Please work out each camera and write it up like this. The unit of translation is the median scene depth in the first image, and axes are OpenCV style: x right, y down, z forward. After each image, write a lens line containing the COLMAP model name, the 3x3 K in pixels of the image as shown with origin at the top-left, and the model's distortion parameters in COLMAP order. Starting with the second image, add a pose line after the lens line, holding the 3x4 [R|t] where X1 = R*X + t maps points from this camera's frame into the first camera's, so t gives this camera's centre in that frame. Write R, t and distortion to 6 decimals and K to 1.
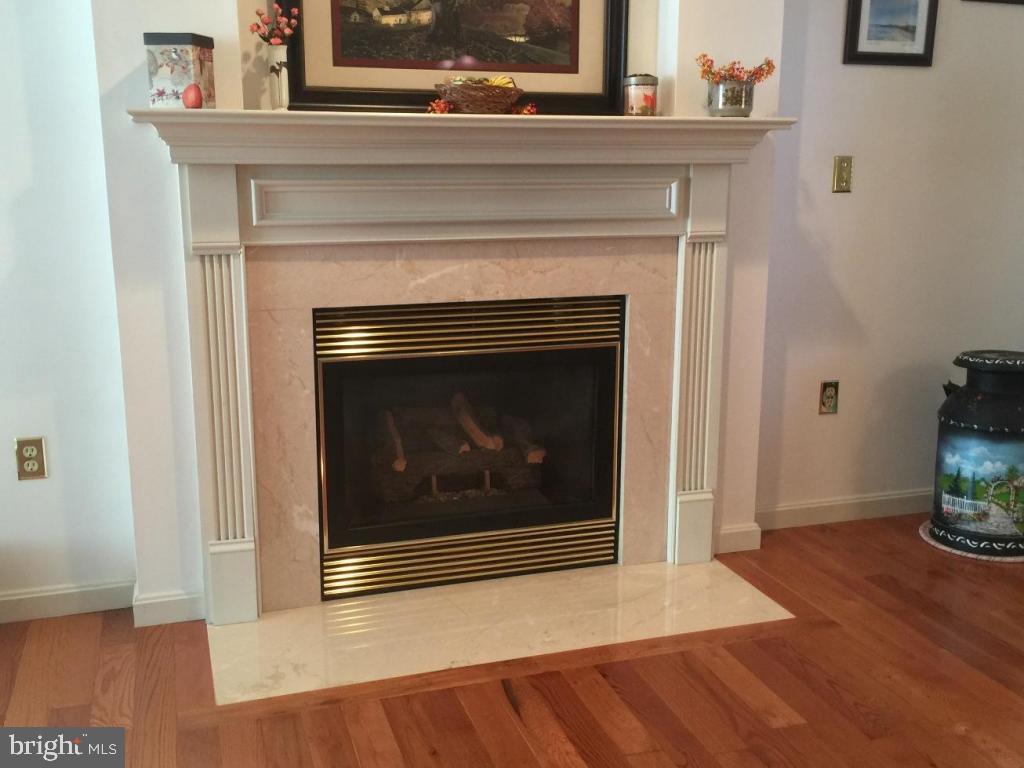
lens RADIAL K [[1069.8, 0, 512.2], [0, 1069.8, 382.3], [0, 0, 1]] dist [0.036276, 0.000000]
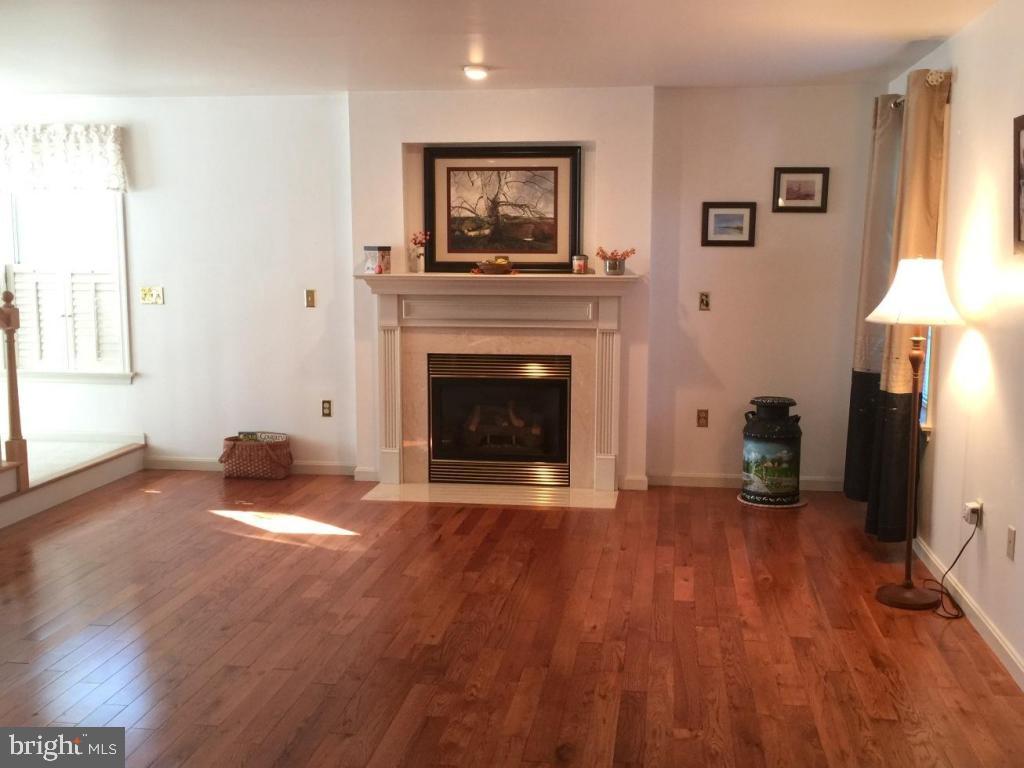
lens RADIAL K [[1048.2, 0, 512.5], [0, 1048.2, 384.6], [0, 0, 1]] dist [0.003636, 0.000000]
pose [[0.894409, 0.057903, -0.443487, 0.964026], [-0.093251, 0.993935, -0.058293, 0.112084], [0.437422, 0.093493, 0.894383, -0.942626]]
